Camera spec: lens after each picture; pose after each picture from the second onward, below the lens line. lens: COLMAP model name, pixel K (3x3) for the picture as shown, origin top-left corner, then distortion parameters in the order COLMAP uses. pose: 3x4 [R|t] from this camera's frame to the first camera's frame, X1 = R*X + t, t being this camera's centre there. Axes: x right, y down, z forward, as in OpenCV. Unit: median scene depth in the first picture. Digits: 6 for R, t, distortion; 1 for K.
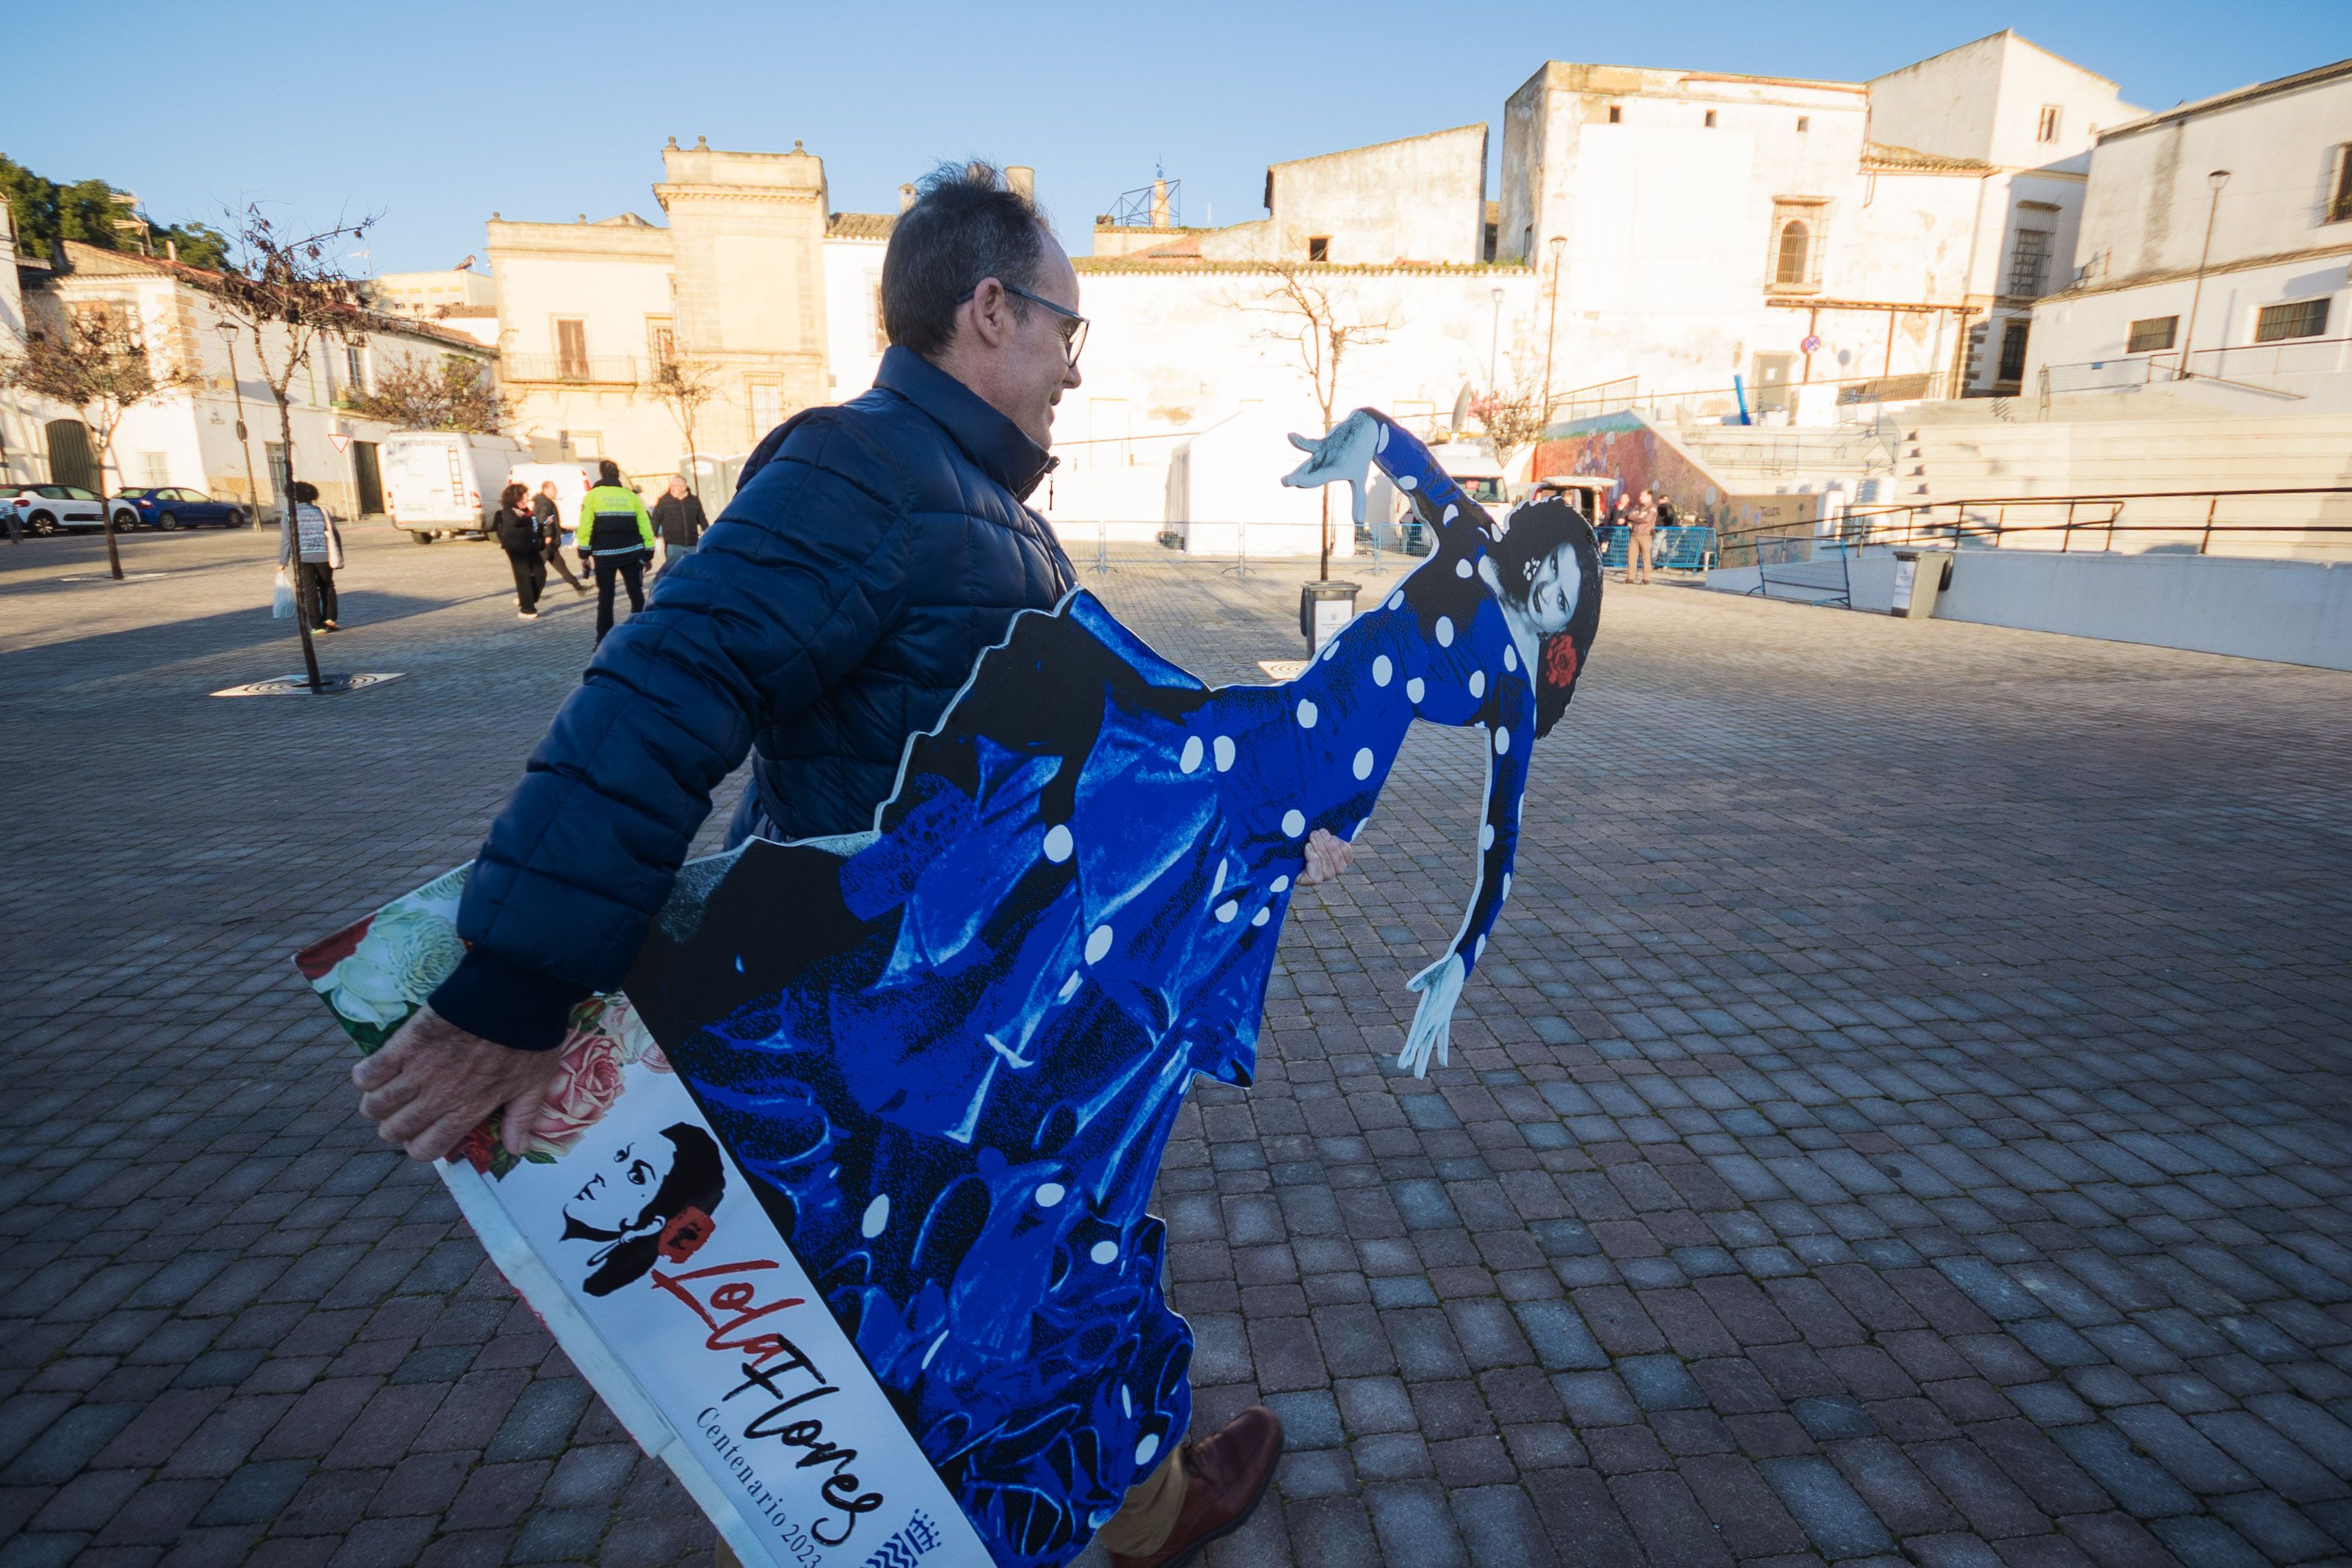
lens RADIAL K [[1179.8, 0, 1176.0], [0, 1179.8, 784.0], [0, 0, 1]] dist [0.034759, -0.026799]
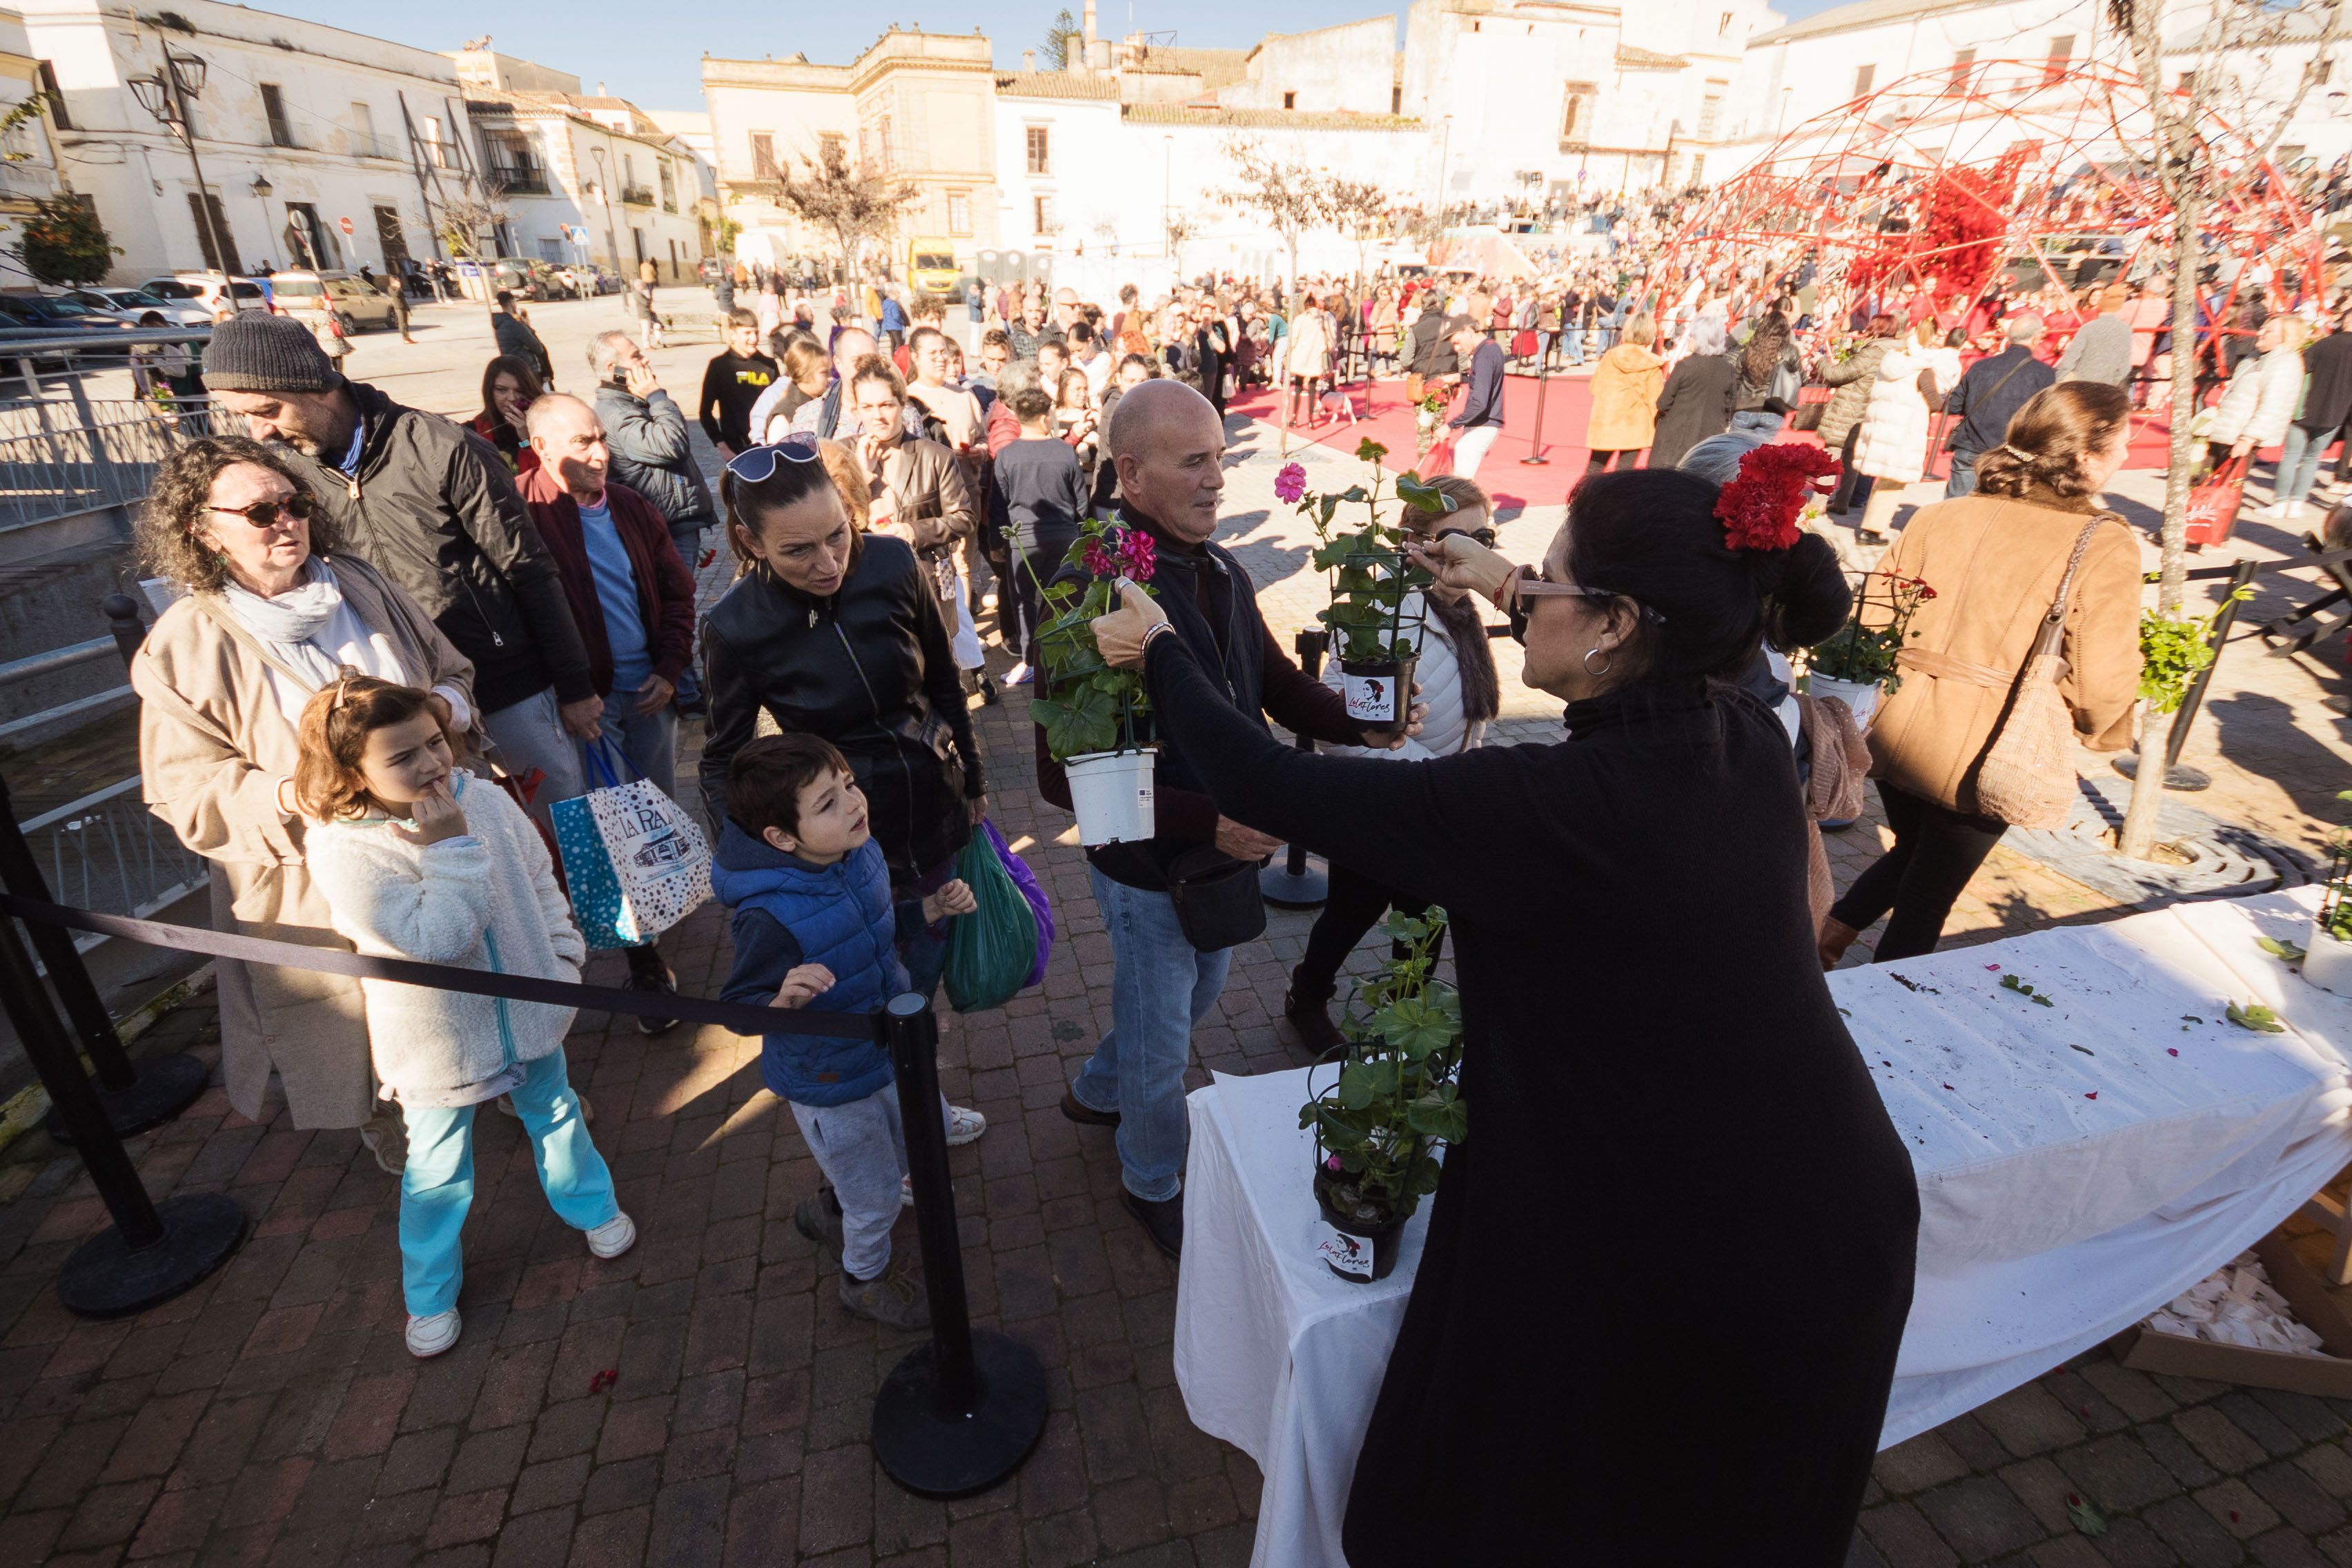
lens RADIAL K [[1099.0, 0, 1176.0], [0, 1099.0, 784.0], [0, 0, 1]] dist [0.002441, 0.000496]
pose [[0.987569, -0.066922, 0.142232, -0.330518], [0.035536, 0.976471, 0.212703, 0.130154], [-0.153119, -0.205004, 0.966710, -0.628057]]
